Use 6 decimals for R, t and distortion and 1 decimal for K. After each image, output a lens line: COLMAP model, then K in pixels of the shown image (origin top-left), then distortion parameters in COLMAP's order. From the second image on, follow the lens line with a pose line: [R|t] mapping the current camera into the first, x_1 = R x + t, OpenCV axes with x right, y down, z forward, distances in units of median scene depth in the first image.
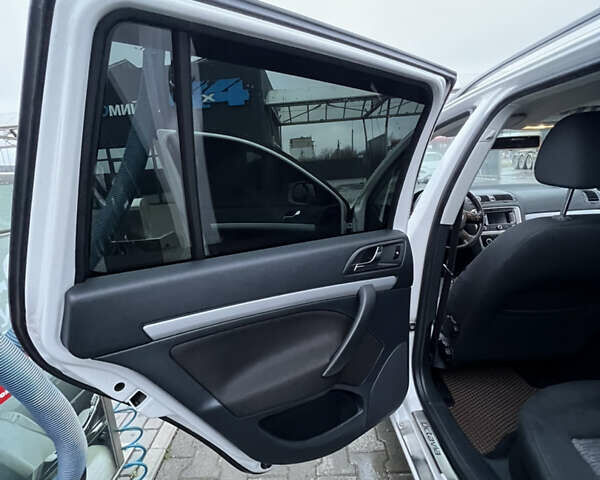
lens RADIAL K [[318.5, 0, 300.0], [0, 318.5, 240.0], [0, 0, 1]] dist [-0.003337, -0.000756]
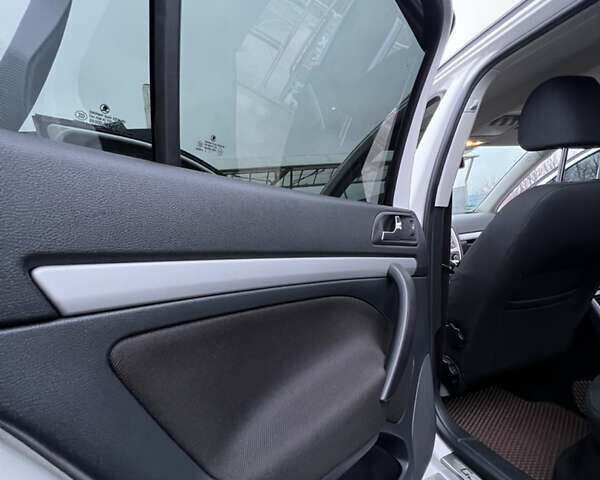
lens RADIAL K [[318.5, 0, 300.0], [0, 318.5, 240.0], [0, 0, 1]] dist [-0.003337, -0.000756]
pose [[0.956884, -0.043189, 0.287243, -0.181661], [0.105398, 0.973114, -0.204794, 0.195874], [-0.270675, 0.226239, 0.935709, 0.342255]]
